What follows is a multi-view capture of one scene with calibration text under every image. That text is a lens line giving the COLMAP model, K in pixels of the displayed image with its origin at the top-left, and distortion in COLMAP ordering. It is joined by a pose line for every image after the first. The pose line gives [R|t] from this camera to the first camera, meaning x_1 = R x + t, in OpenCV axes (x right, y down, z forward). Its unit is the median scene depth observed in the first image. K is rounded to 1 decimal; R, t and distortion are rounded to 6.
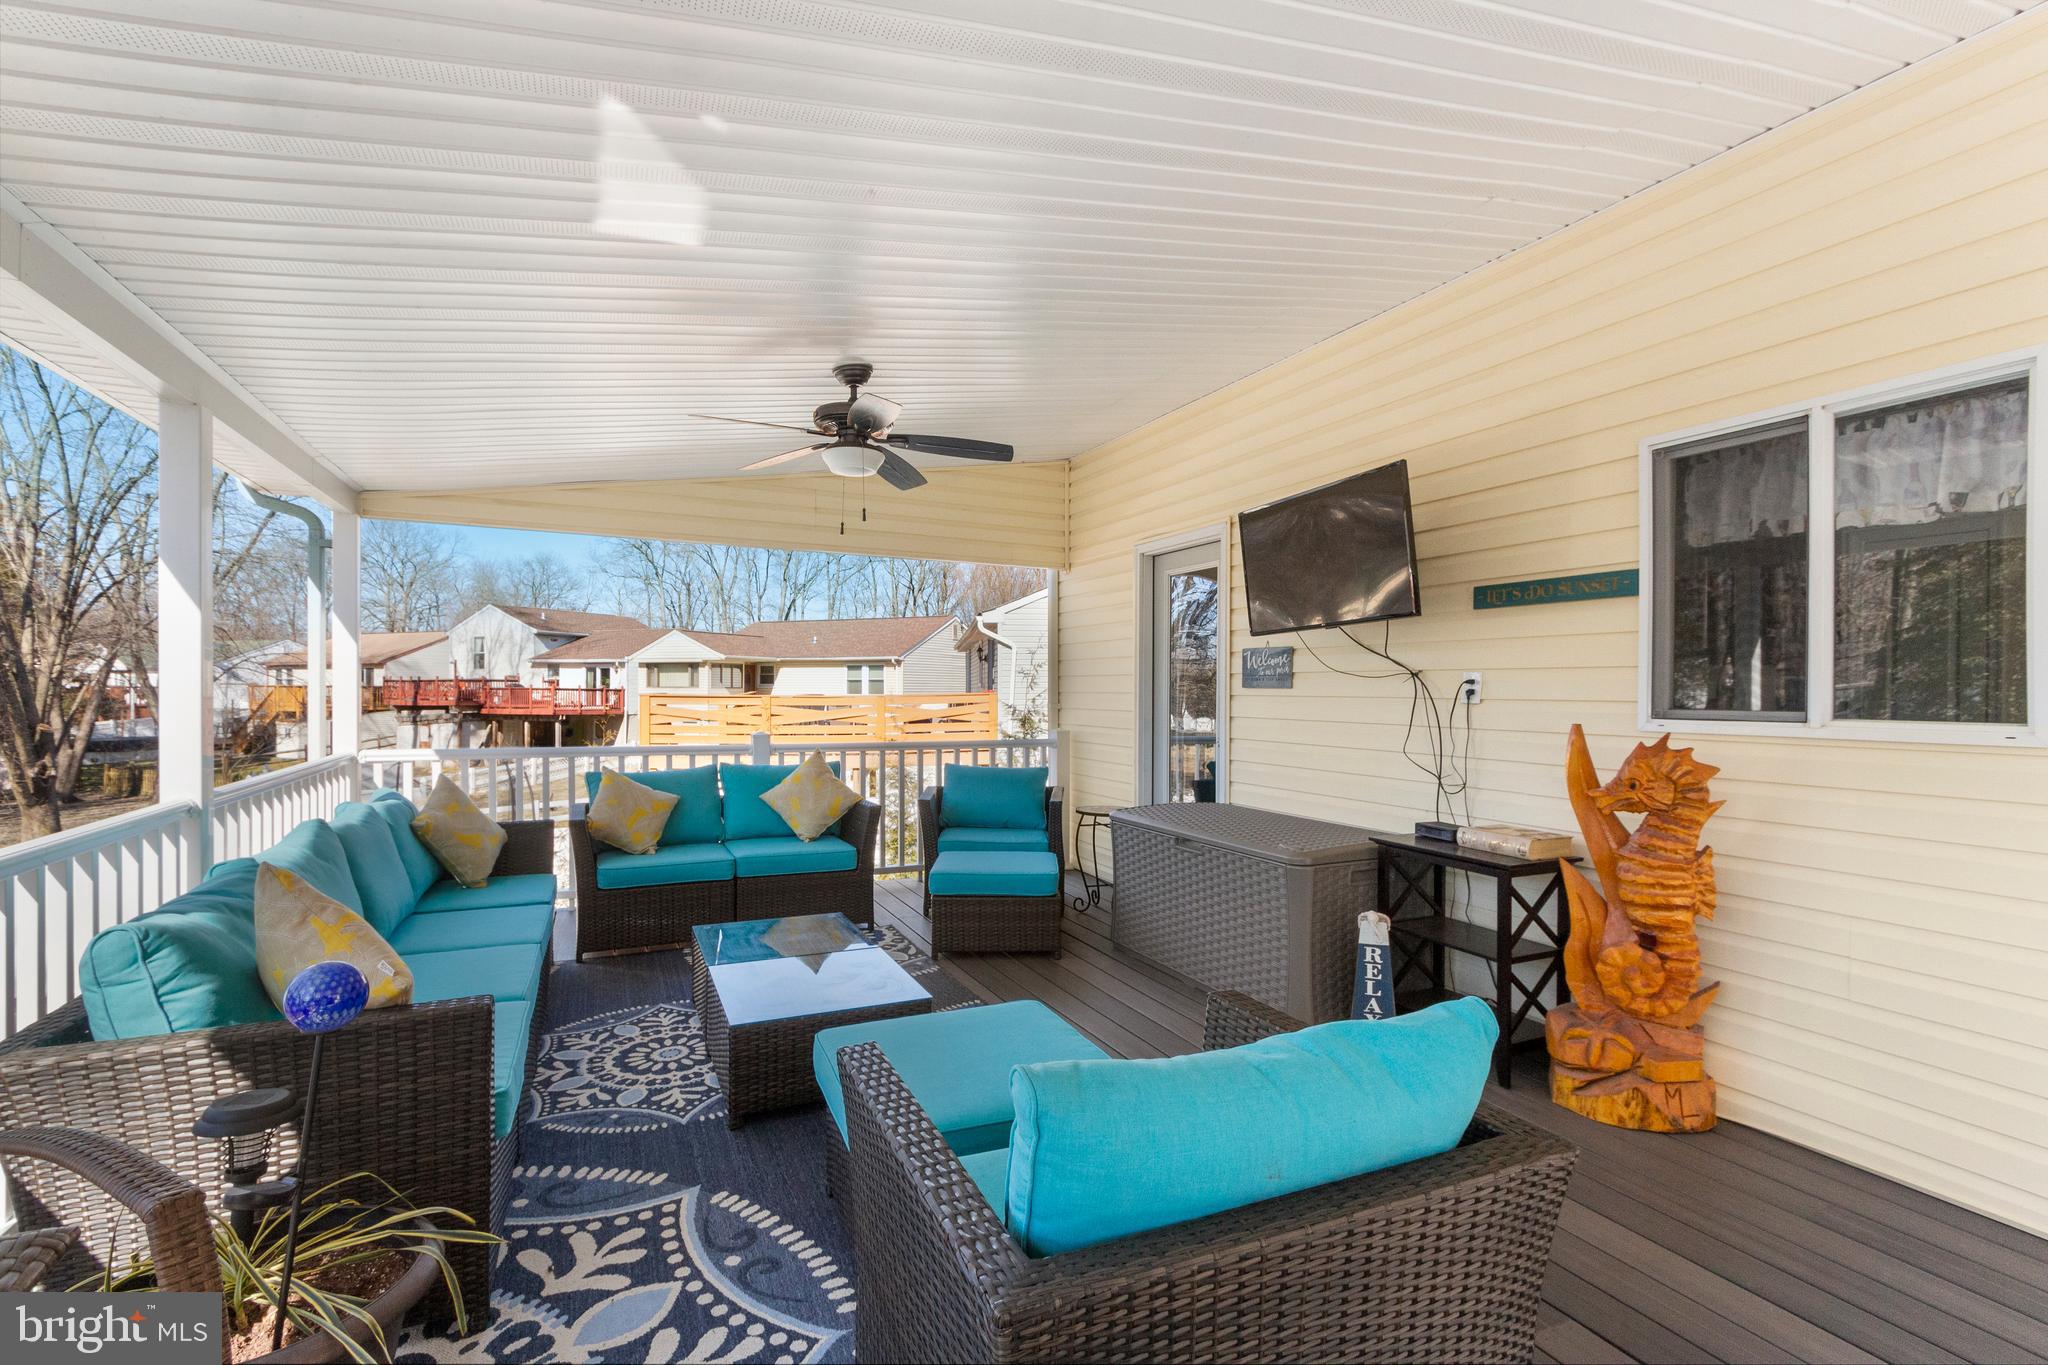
lens RADIAL K [[920.6, 0, 1033.0], [0, 920.6, 681.5], [0, 0, 1]] dist [-0.002375, -0.000337]
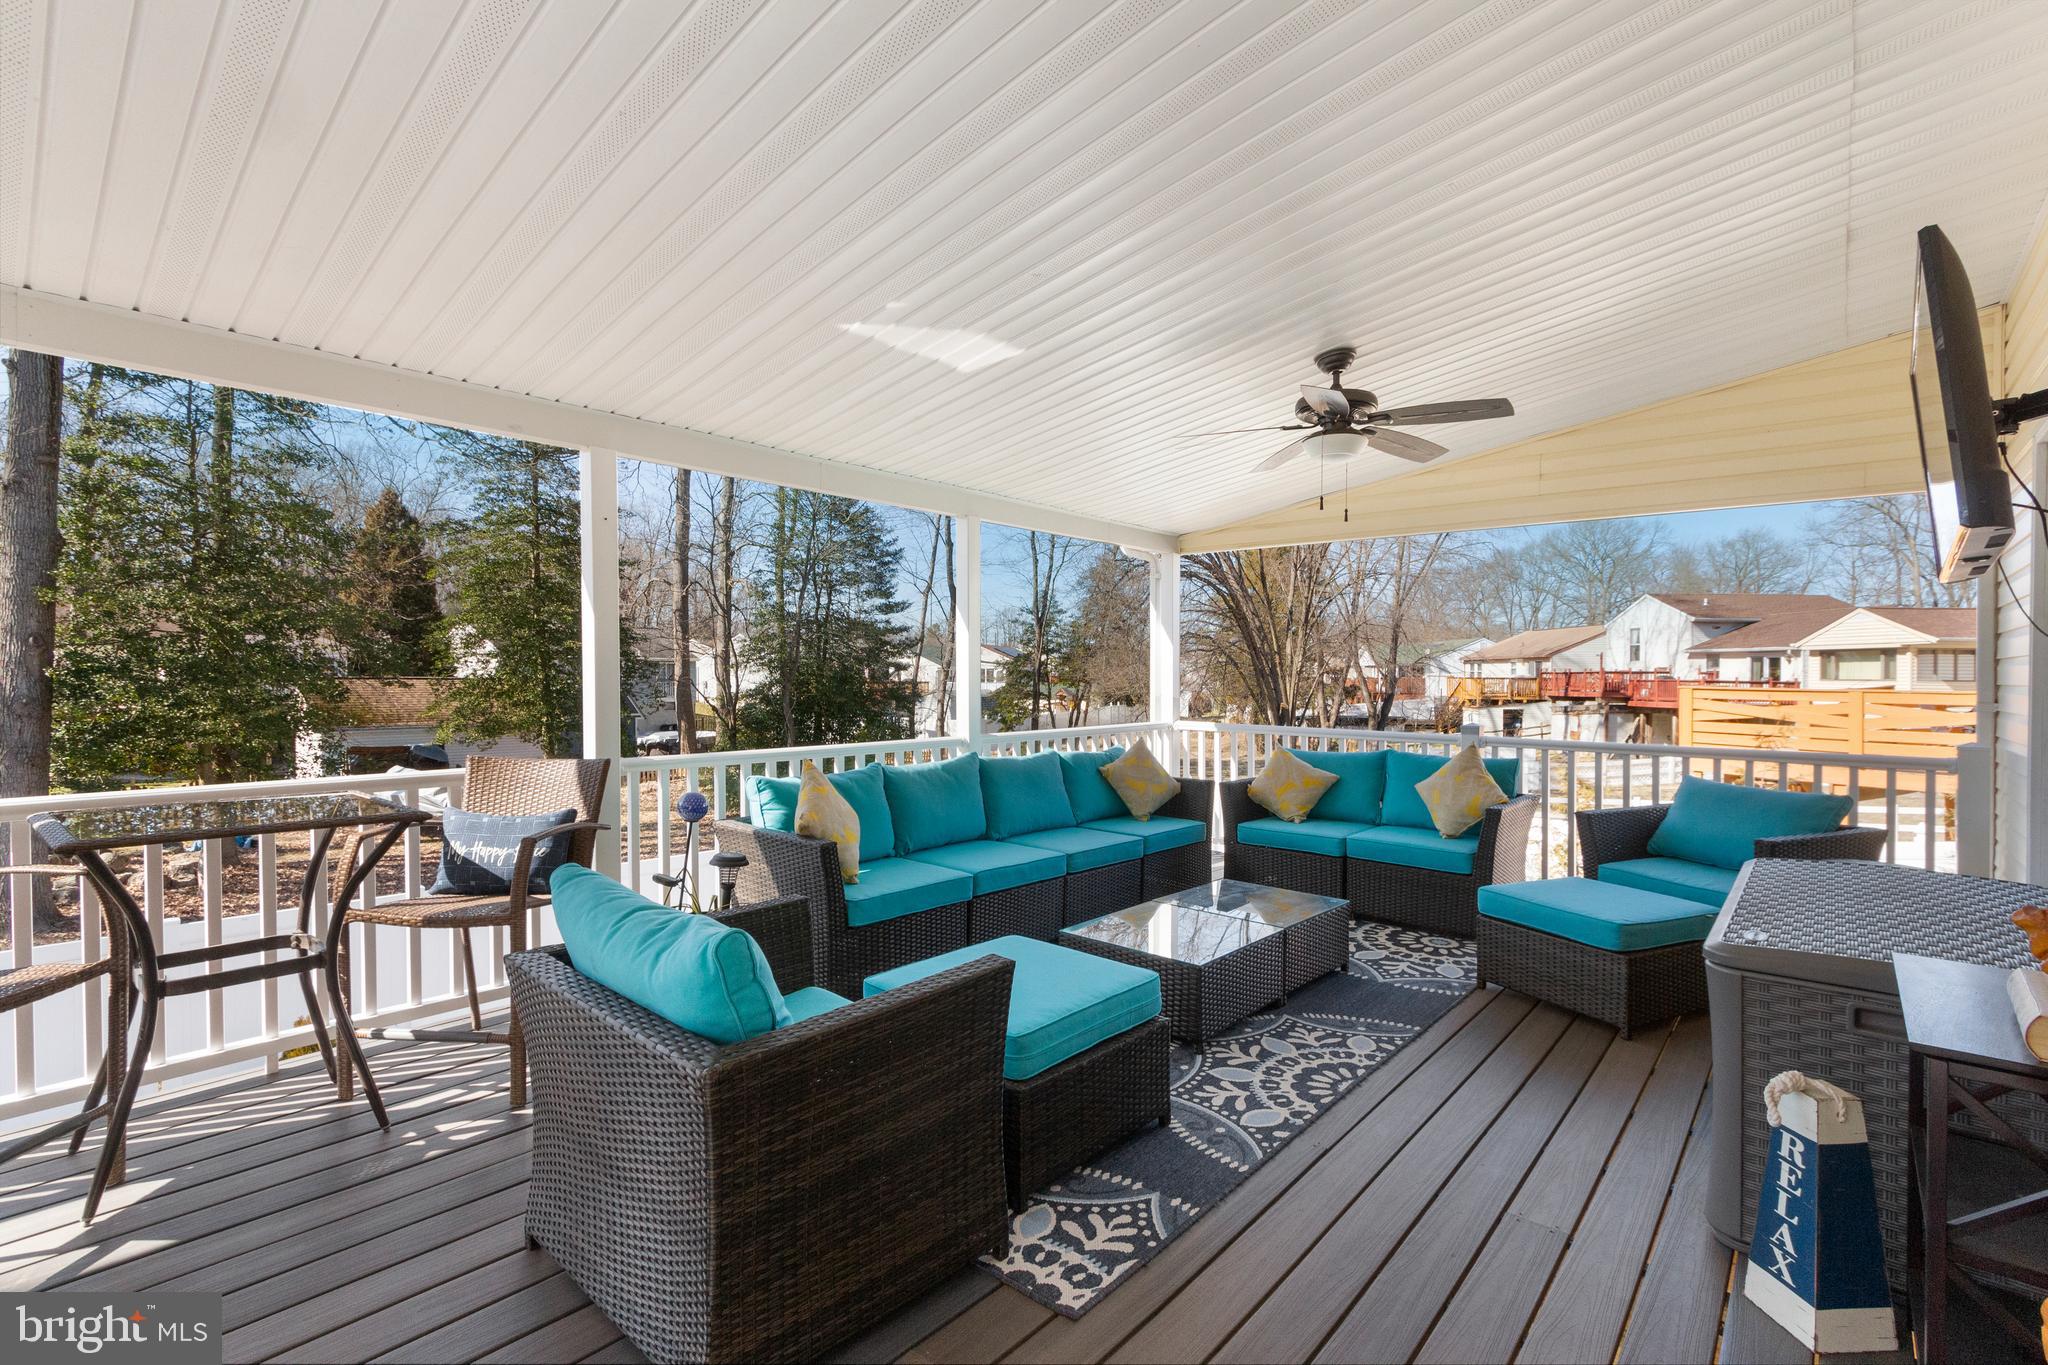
lens RADIAL K [[920.6, 0, 1039.3], [0, 920.6, 684.5], [0, 0, 1]] dist [-0.002375, -0.000337]
pose [[0.401386, 0.007222, -0.915880, 0.412953], [0.003173, 0.999952, 0.009275, 0.004592], [0.915903, -0.006629, 0.401344, 0.212557]]
